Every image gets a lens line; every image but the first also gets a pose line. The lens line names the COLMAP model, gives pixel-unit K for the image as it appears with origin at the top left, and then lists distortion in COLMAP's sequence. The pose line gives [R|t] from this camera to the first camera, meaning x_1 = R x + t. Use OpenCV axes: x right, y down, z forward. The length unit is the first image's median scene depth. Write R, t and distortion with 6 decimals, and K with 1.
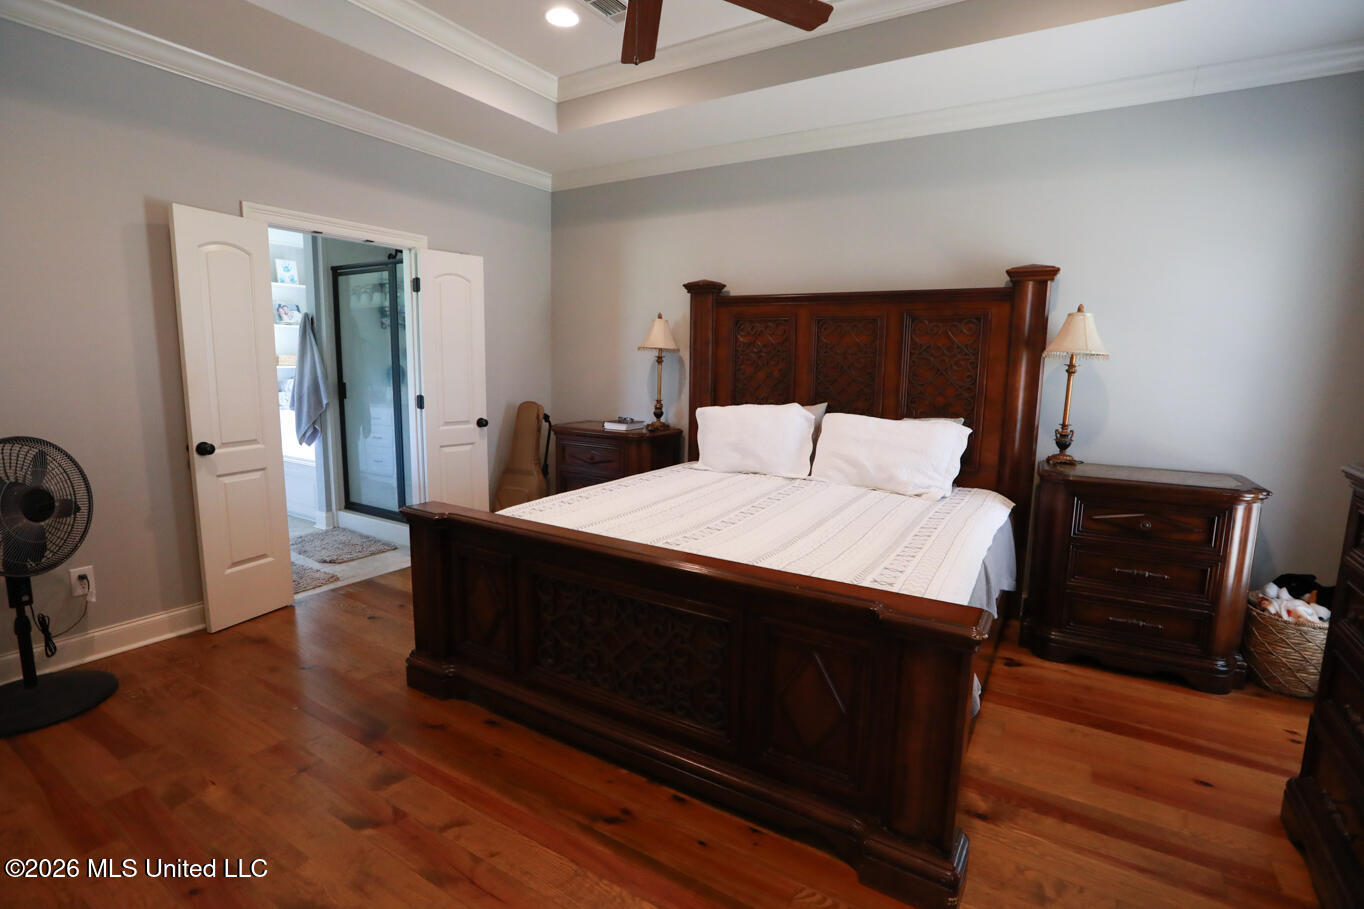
lens RADIAL K [[628.0, 0, 681.5], [0, 628.0, 446.5], [0, 0, 1]] dist [-0.030200, 0.006952]
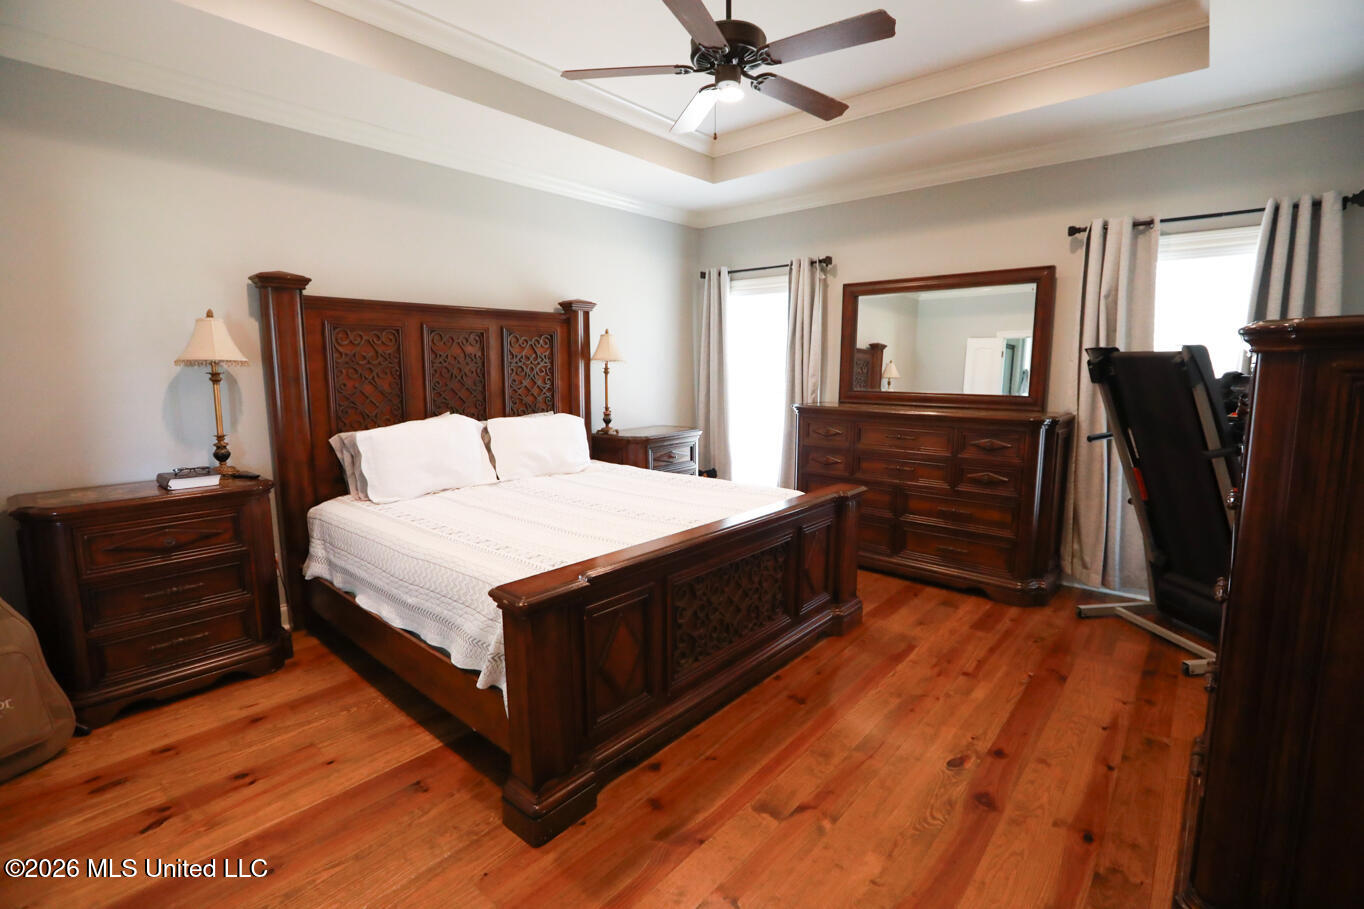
lens RADIAL K [[628.0, 0, 681.0], [0, 628.0, 453.0], [0, 0, 1]] dist [-0.030200, 0.006952]
pose [[0.174110, -0.151722, 0.972968, -0.750146], [0.149792, 0.980642, 0.126113, -0.080730], [-0.973267, 0.123785, 0.193466, 0.469600]]
